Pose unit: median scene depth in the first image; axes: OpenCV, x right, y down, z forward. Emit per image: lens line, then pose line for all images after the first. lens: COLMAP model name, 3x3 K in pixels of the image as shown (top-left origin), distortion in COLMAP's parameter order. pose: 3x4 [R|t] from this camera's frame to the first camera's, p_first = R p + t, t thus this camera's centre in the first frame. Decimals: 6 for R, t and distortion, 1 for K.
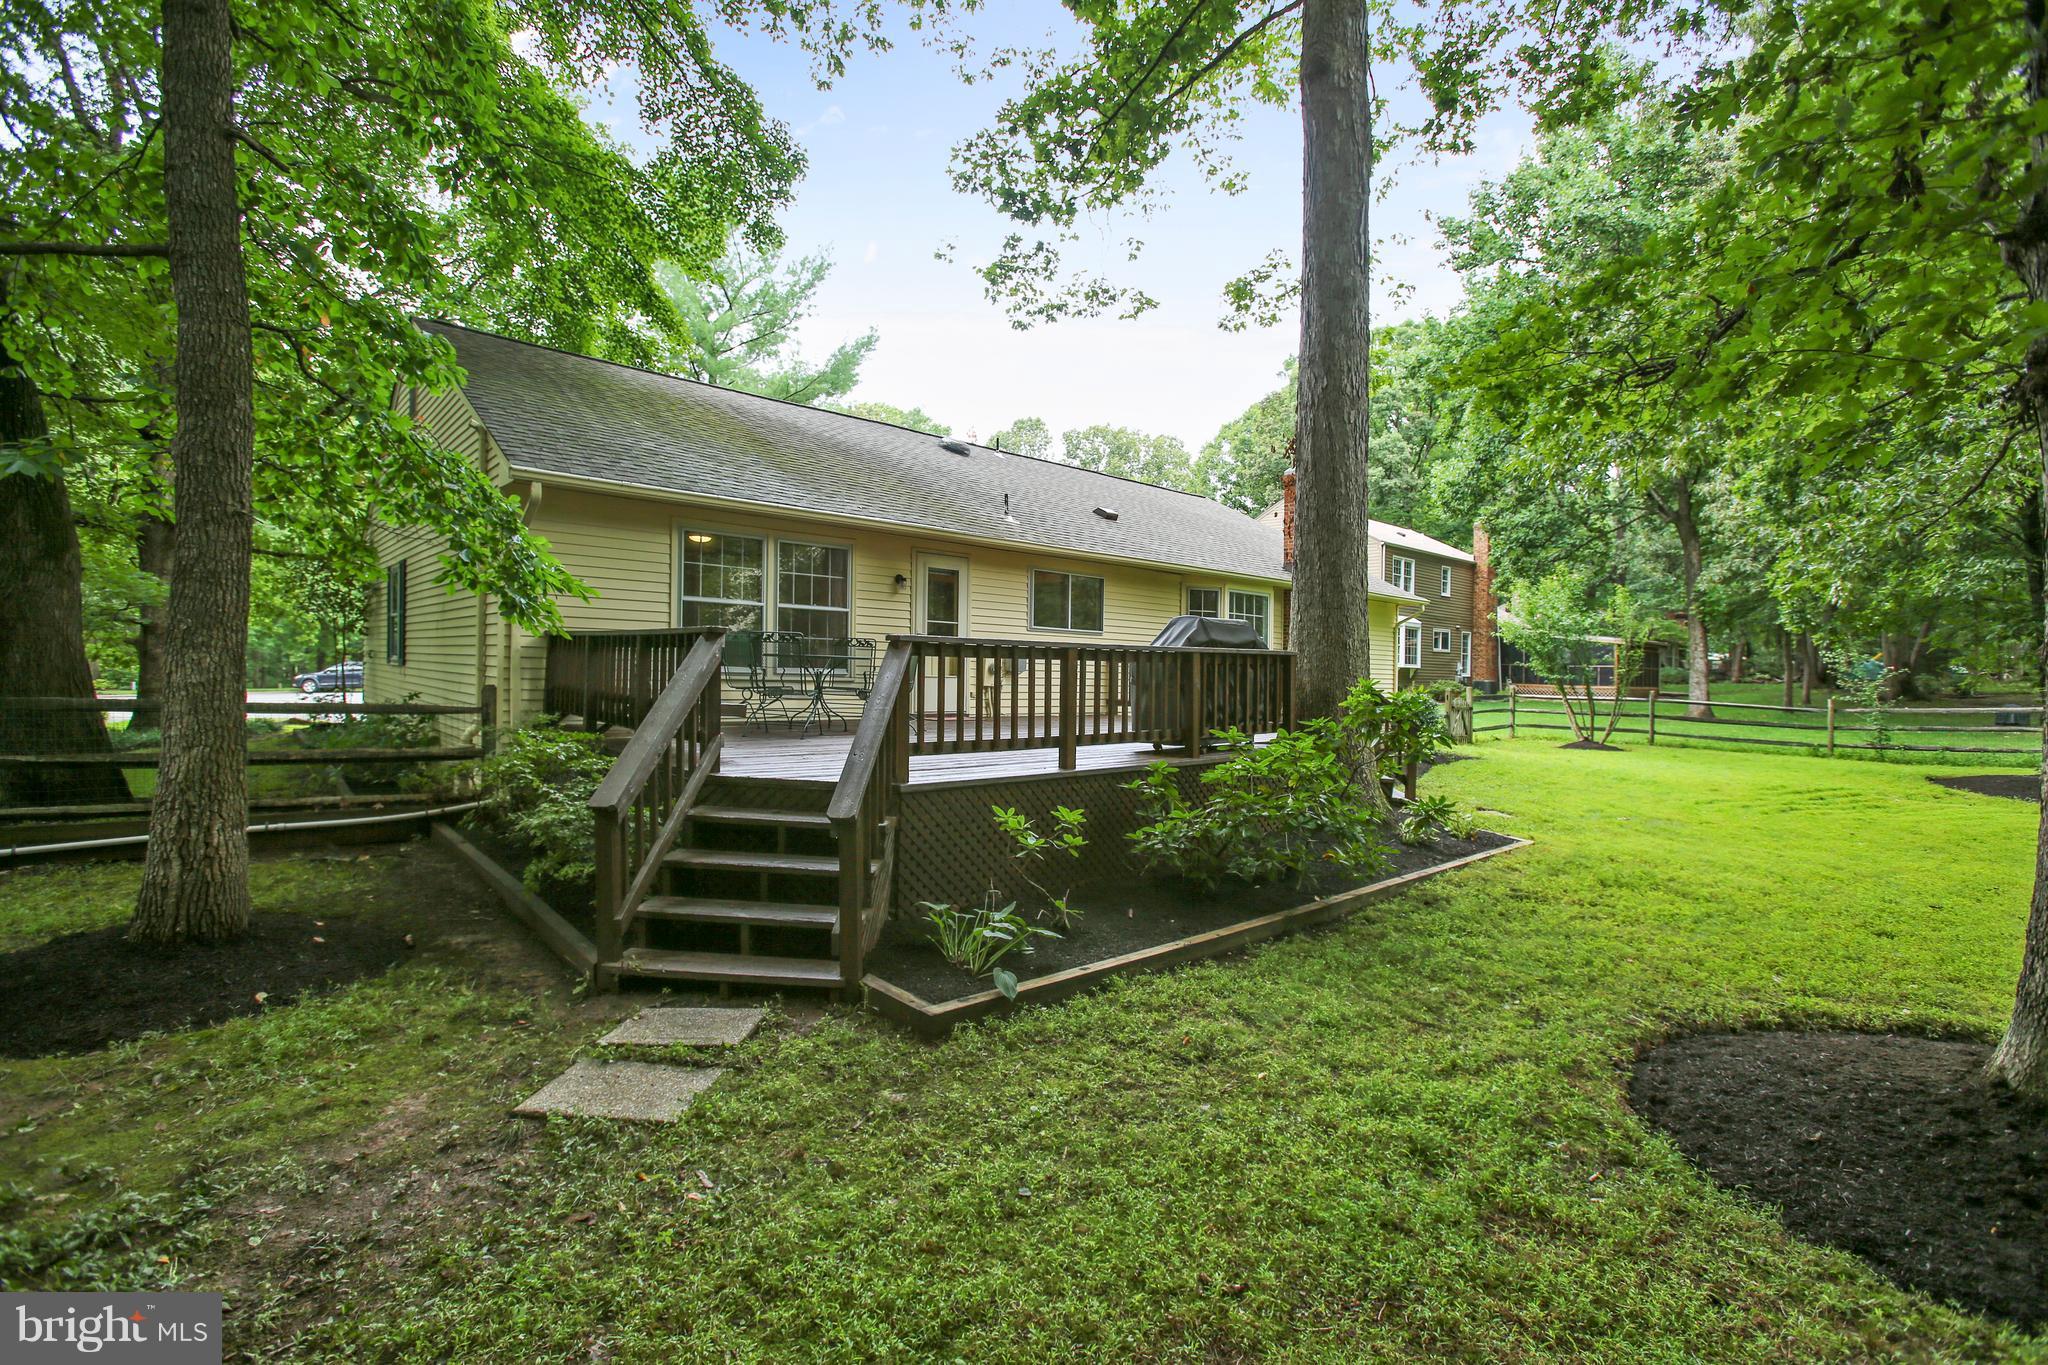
lens RADIAL K [[927.8, 0, 1019.2], [0, 927.8, 693.7], [0, 0, 1]] dist [0.001166, 0.000079]
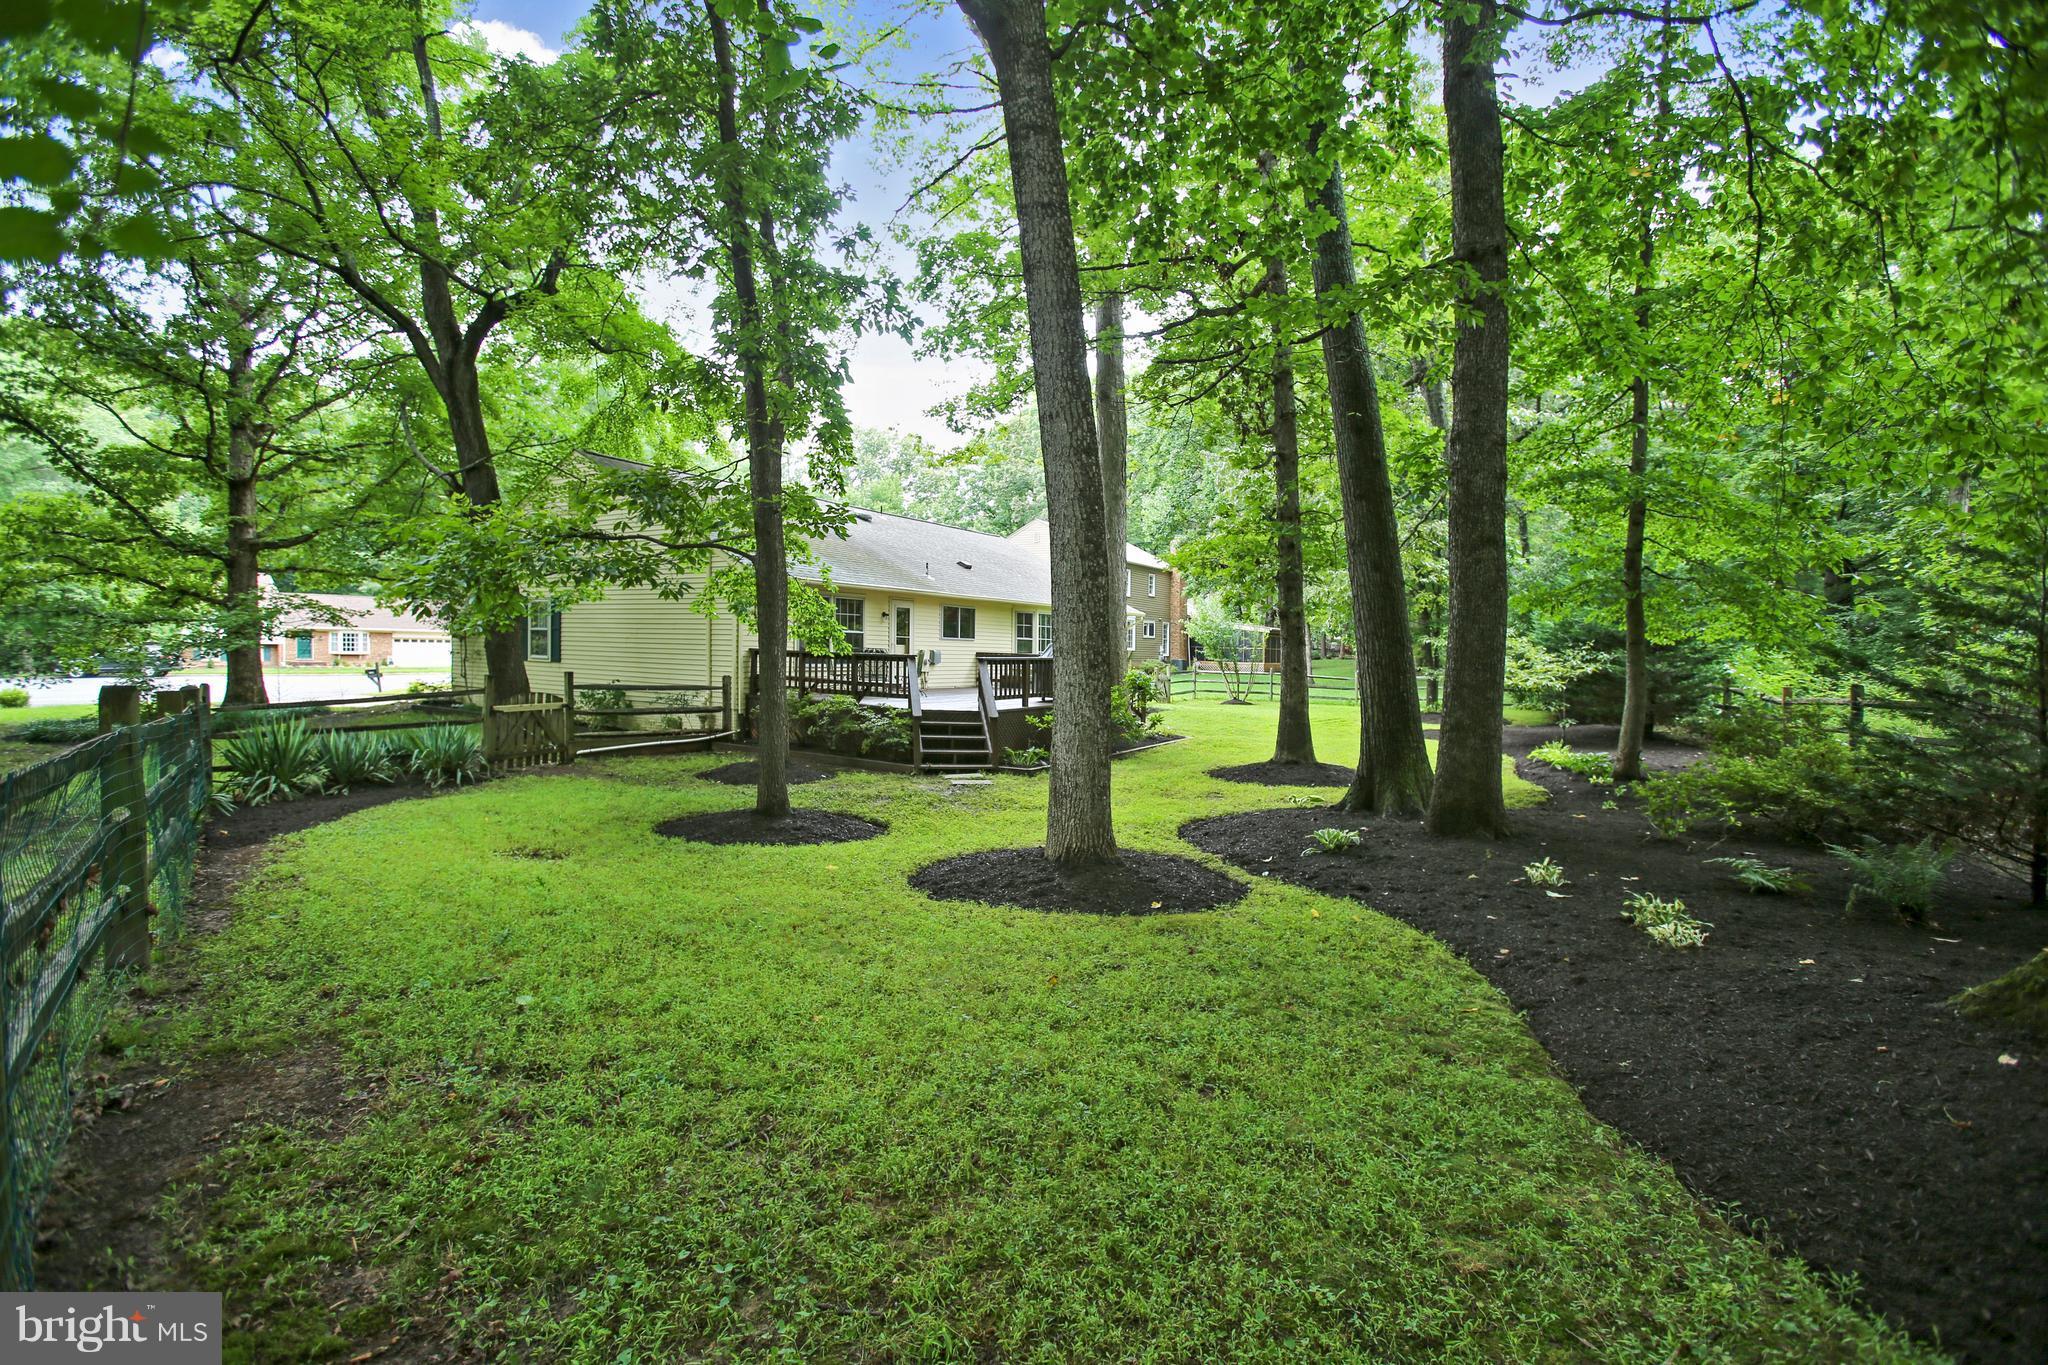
lens RADIAL K [[927.8, 0, 1019.2], [0, 927.8, 693.7], [0, 0, 1]] dist [0.001166, 0.000079]
pose [[0.958720, -0.015305, 0.283939, -0.252932], [0.007040, 0.999522, 0.030107, -0.012625], [-0.284264, -0.026866, 0.958370, -0.545042]]
